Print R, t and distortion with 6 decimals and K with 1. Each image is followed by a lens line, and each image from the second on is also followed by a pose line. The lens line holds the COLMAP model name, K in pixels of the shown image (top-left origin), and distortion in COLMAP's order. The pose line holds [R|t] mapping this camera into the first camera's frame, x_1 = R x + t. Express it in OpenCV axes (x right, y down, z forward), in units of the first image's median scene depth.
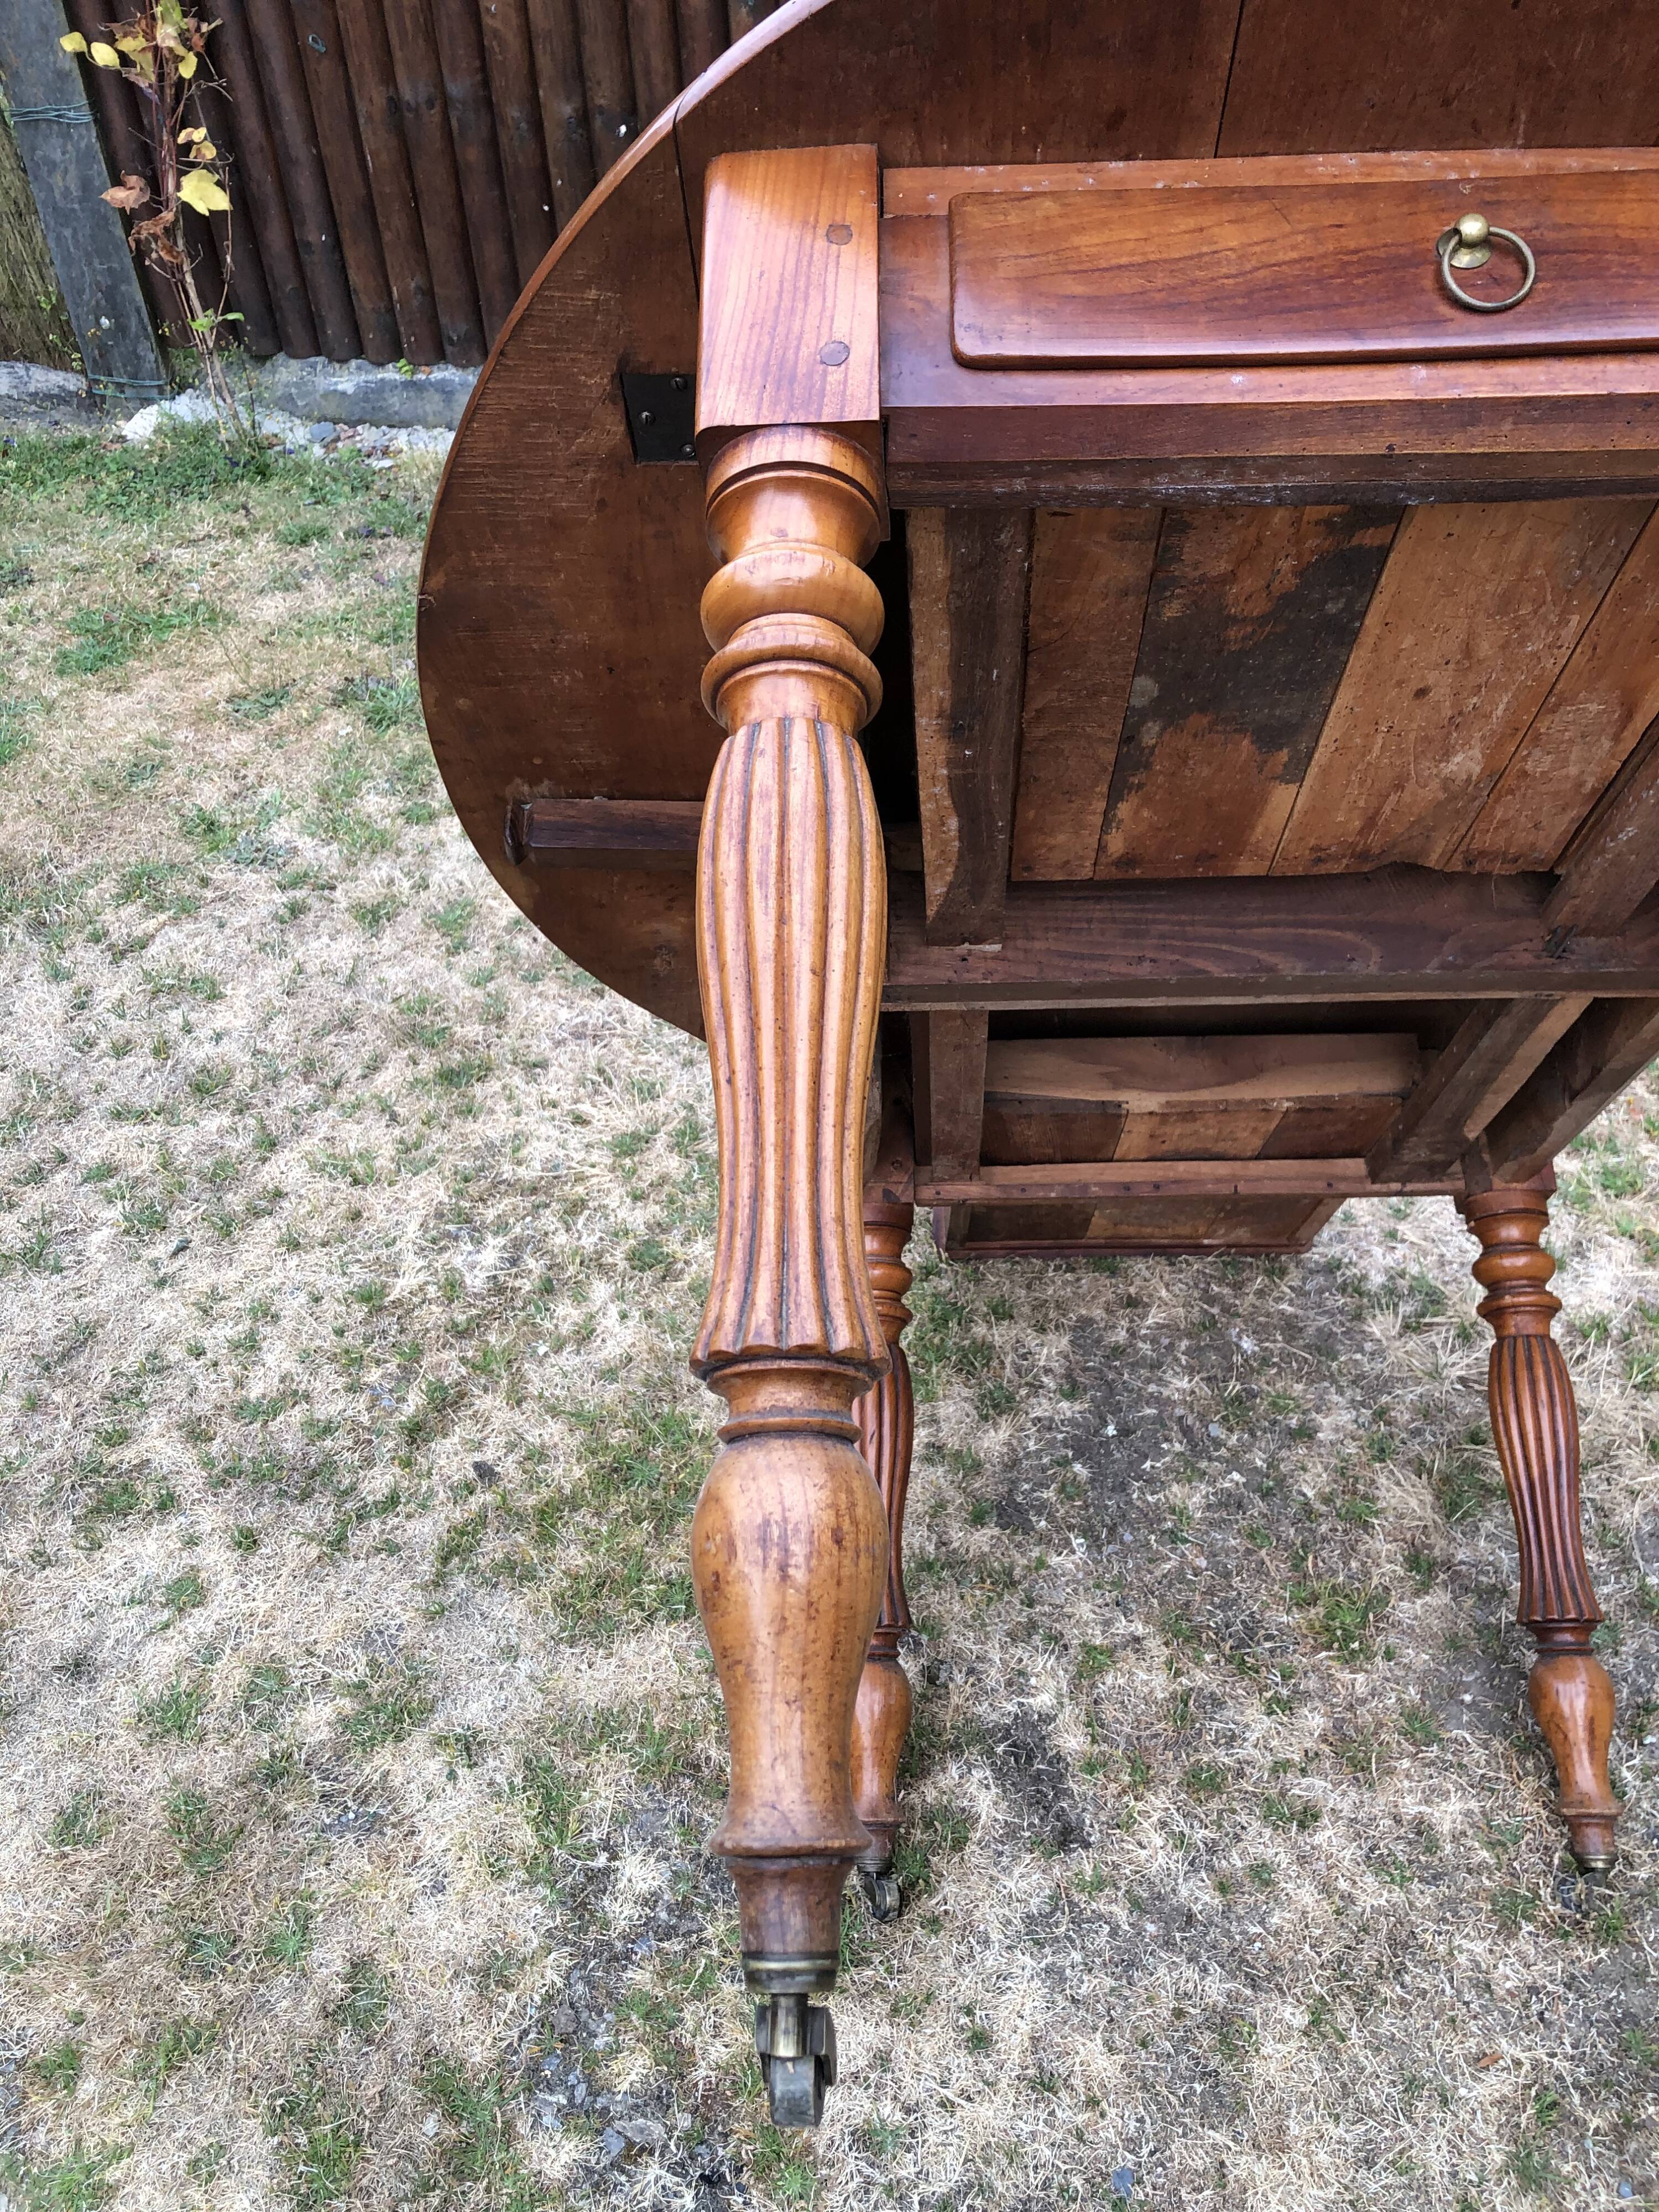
lens RADIAL K [[1825.2, 0, 849.7], [0, 1825.2, 1098.5], [0, 0, 1]] dist [0.011394, 0.007691]
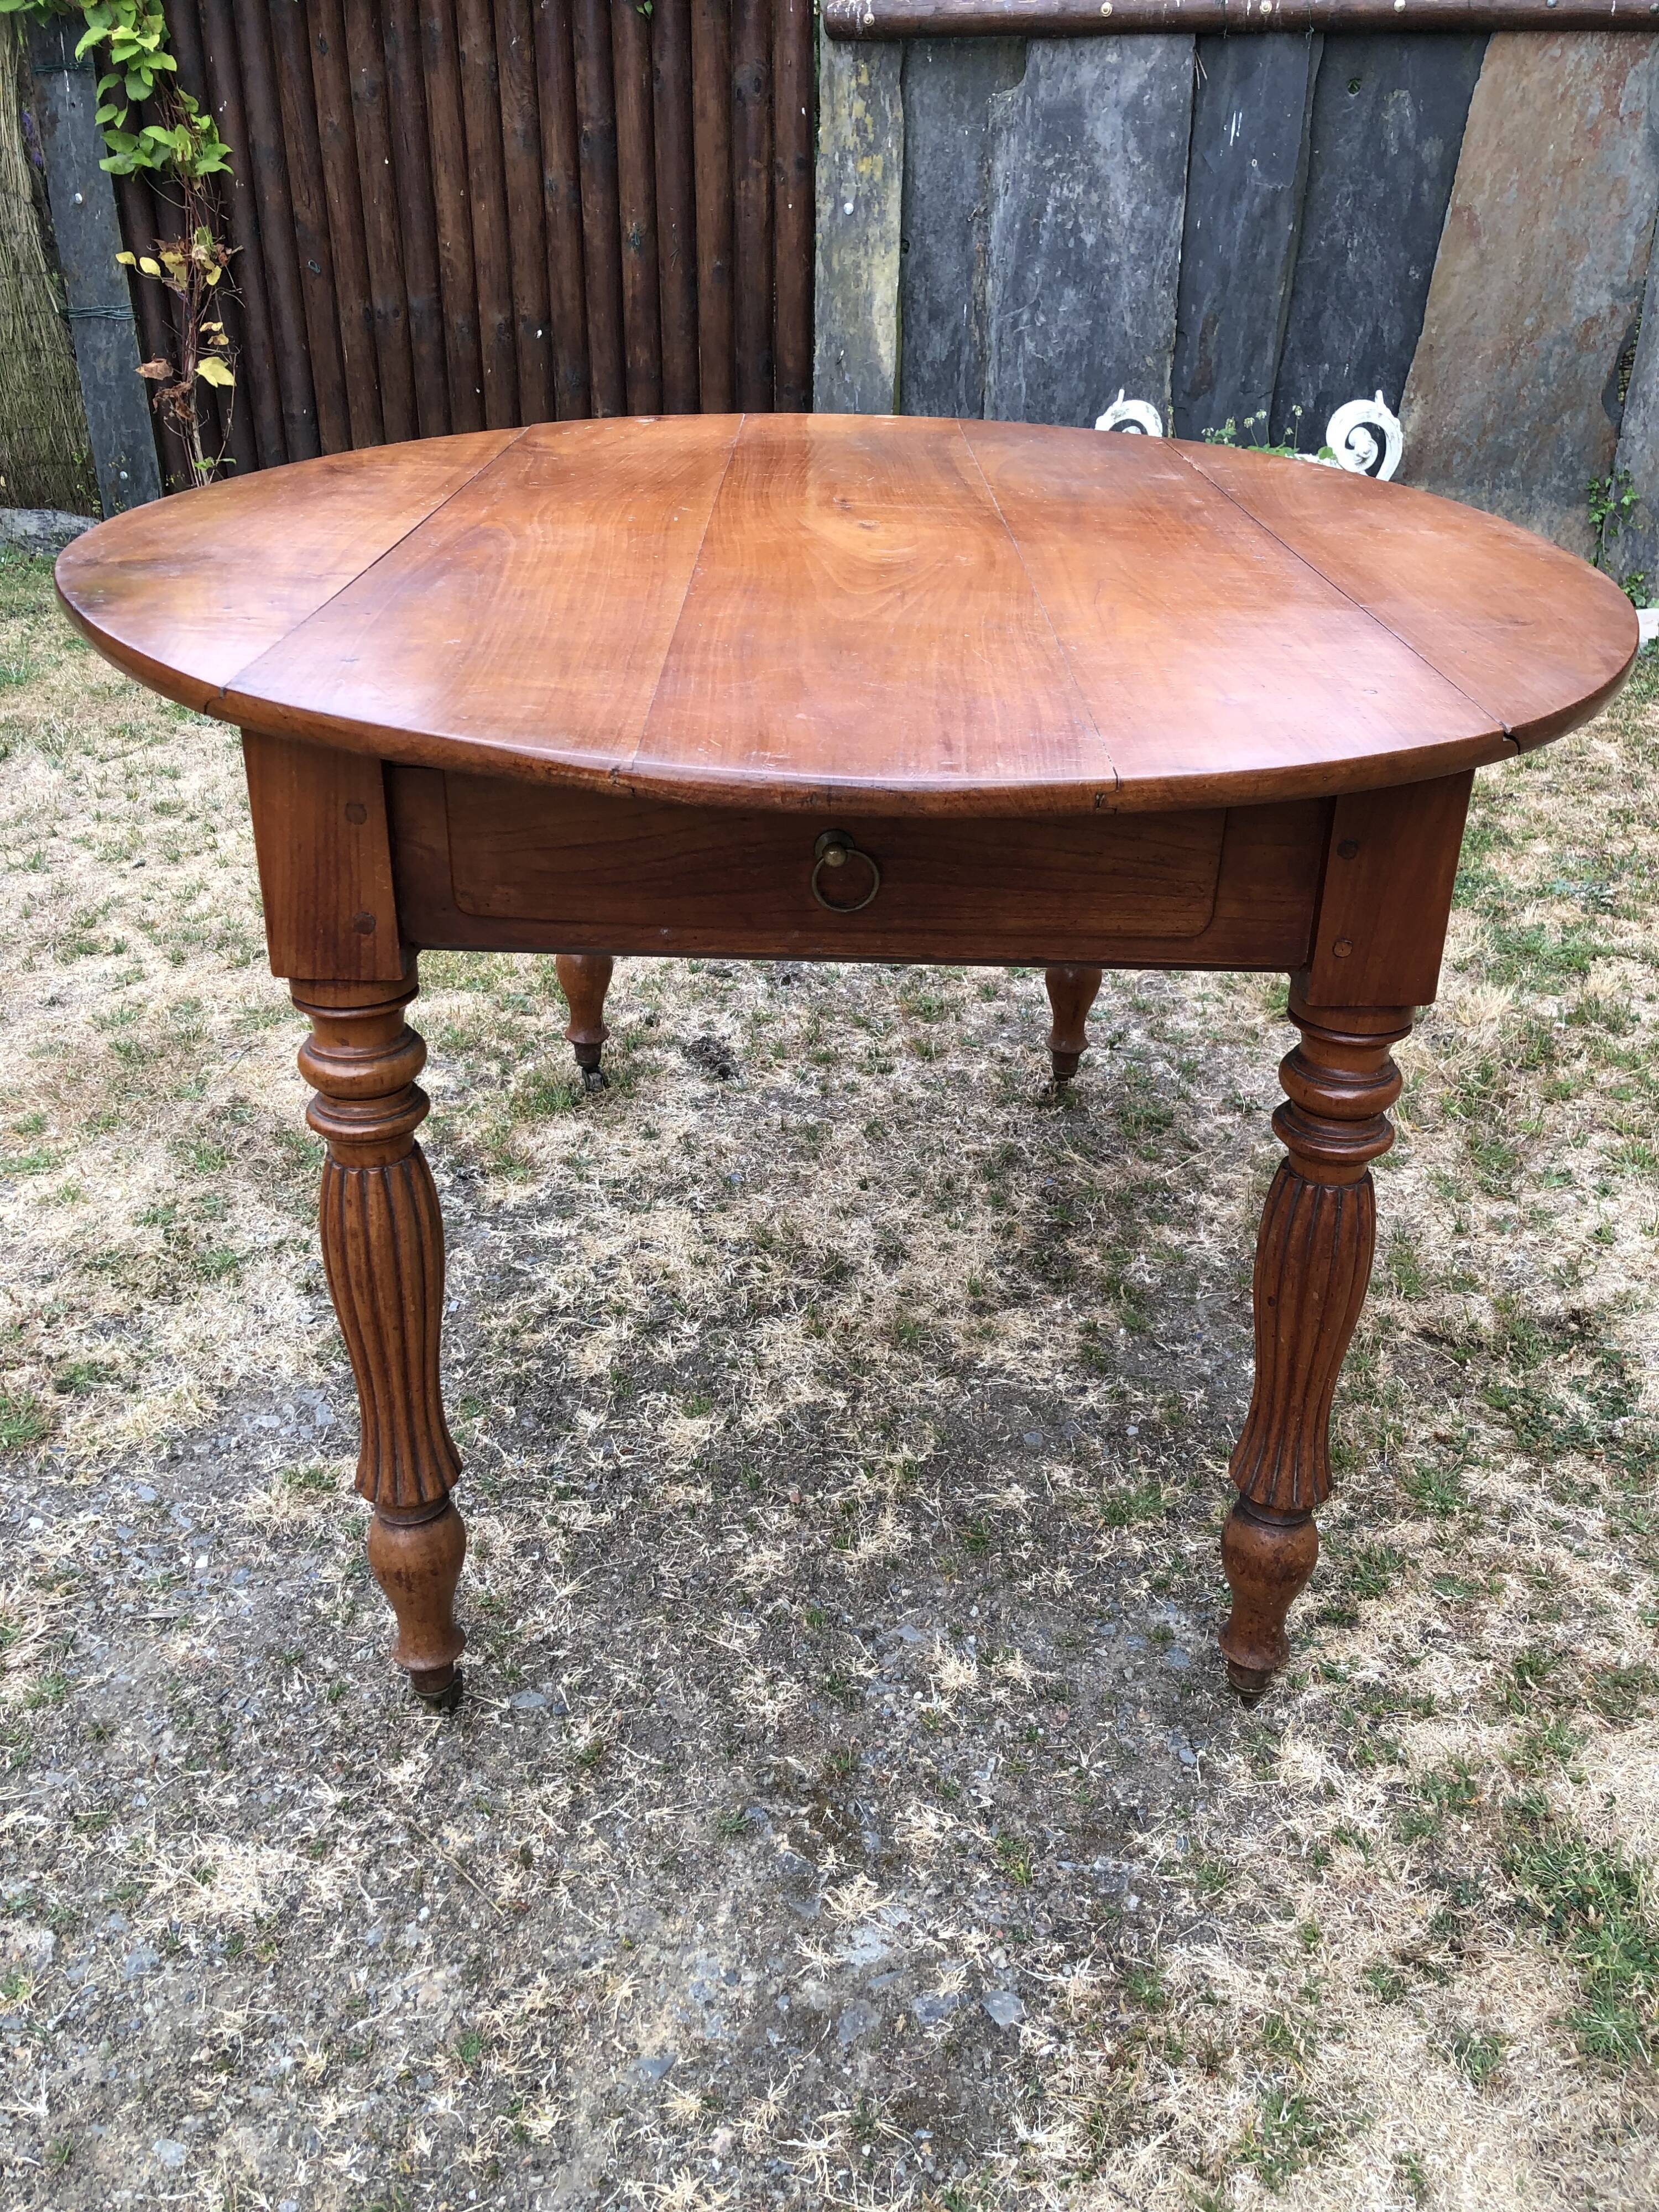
lens RADIAL K [[1830.2, 0, 837.2], [0, 1830.2, 1089.8], [0, 0, 1]] dist [0.008314, 0.033974]
pose [[0.998535, 0.038194, 0.038325, 0.132715], [-0.028252, 0.972131, -0.232732, 0.659080], [-0.046146, 0.231308, 0.971786, -0.389760]]
